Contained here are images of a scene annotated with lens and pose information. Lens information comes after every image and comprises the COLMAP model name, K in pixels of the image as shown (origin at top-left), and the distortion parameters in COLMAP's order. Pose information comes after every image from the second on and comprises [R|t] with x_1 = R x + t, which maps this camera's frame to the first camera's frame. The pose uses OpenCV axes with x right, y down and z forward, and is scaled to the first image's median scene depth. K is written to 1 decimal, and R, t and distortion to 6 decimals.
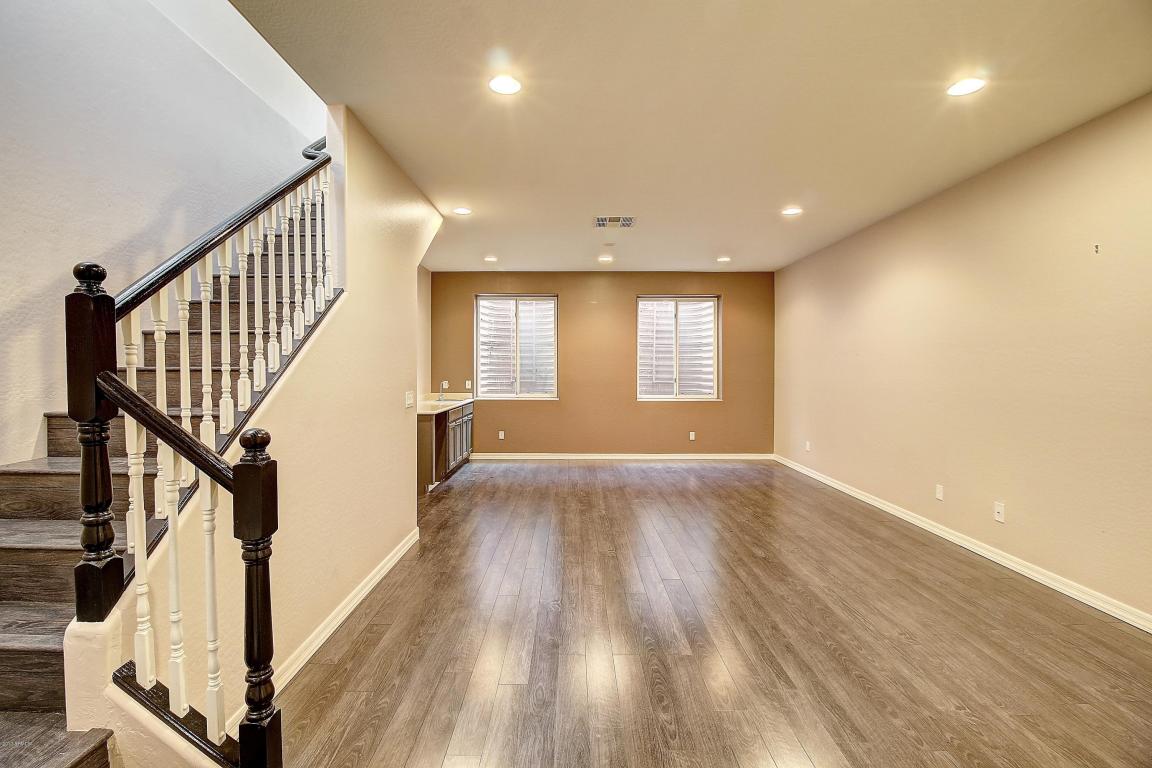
lens RADIAL K [[530.9, 0, 571.1], [0, 530.9, 378.6], [0, 0, 1]] dist [-0.001948, -0.010482]
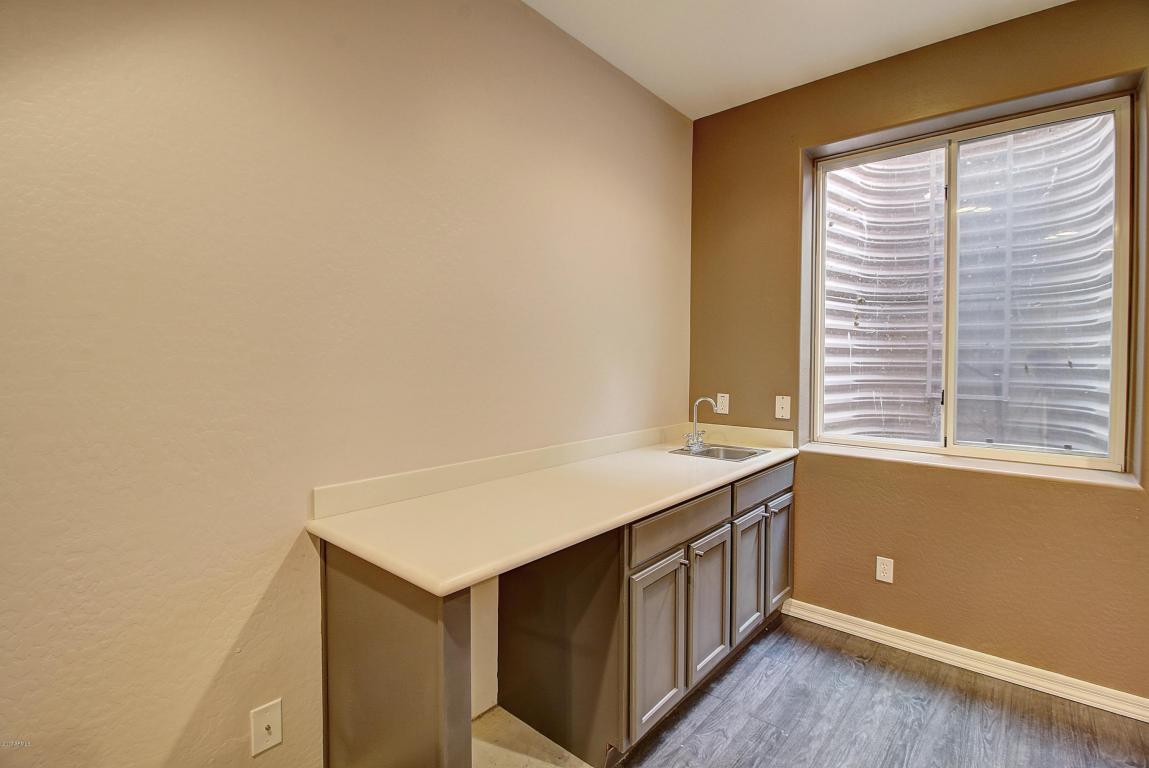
lens RADIAL K [[529.5, 0, 559.2], [0, 529.5, 377.5], [0, 0, 1]] dist [-0.001948, -0.010482]
pose [[0.745398, 0.022855, -0.666228, -0.067951], [-0.014339, 0.999731, 0.018254, -0.013090], [0.666466, -0.004054, 0.745525, 0.631078]]
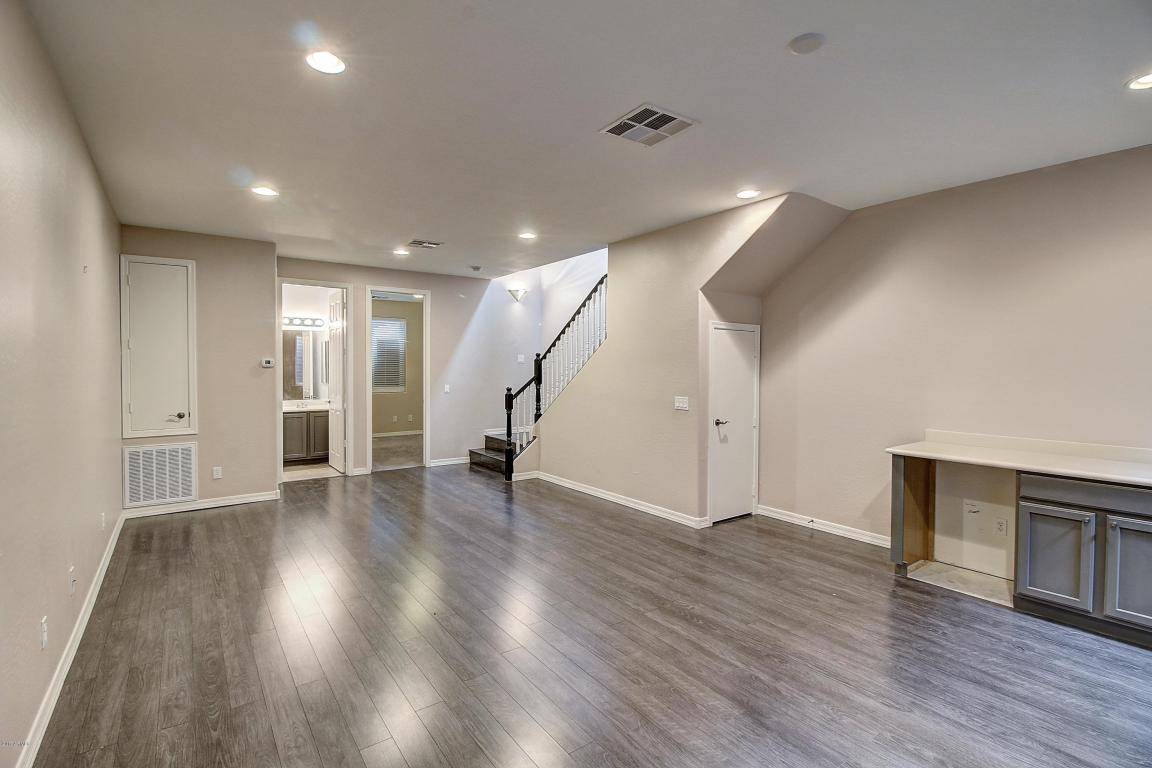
lens RADIAL K [[530.9, 0, 572.2], [0, 530.9, 379.2], [0, 0, 1]] dist [-0.001948, -0.010482]
pose [[-0.805521, 0.010757, -0.592469, 0.316086], [-0.016428, 0.999045, 0.040475, -0.031569], [0.592339, 0.042337, -0.804576, 0.923068]]
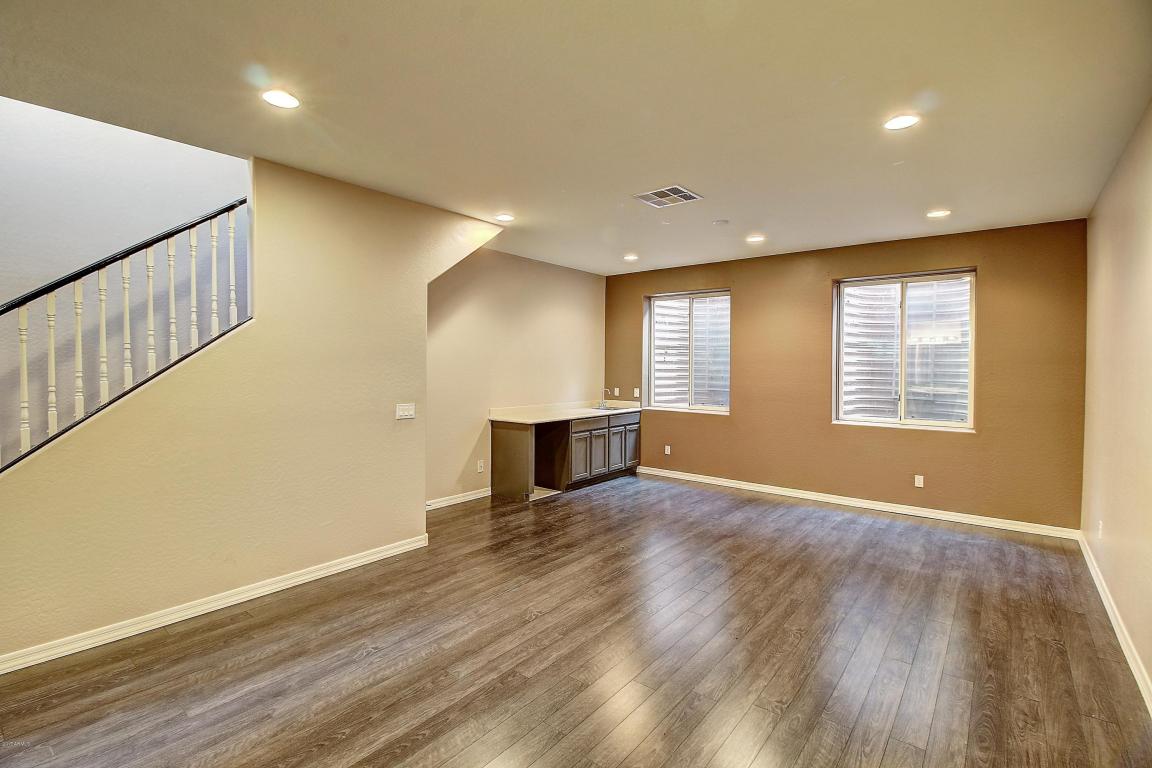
lens RADIAL K [[530.9, 0, 568.9], [0, 530.9, 380.2], [0, 0, 1]] dist [-0.001948, -0.010482]
pose [[0.774985, 0.023020, -0.631560, 0.304778], [-0.017977, 0.999735, 0.014380, -0.021985], [0.631723, 0.000209, 0.775194, 0.196961]]
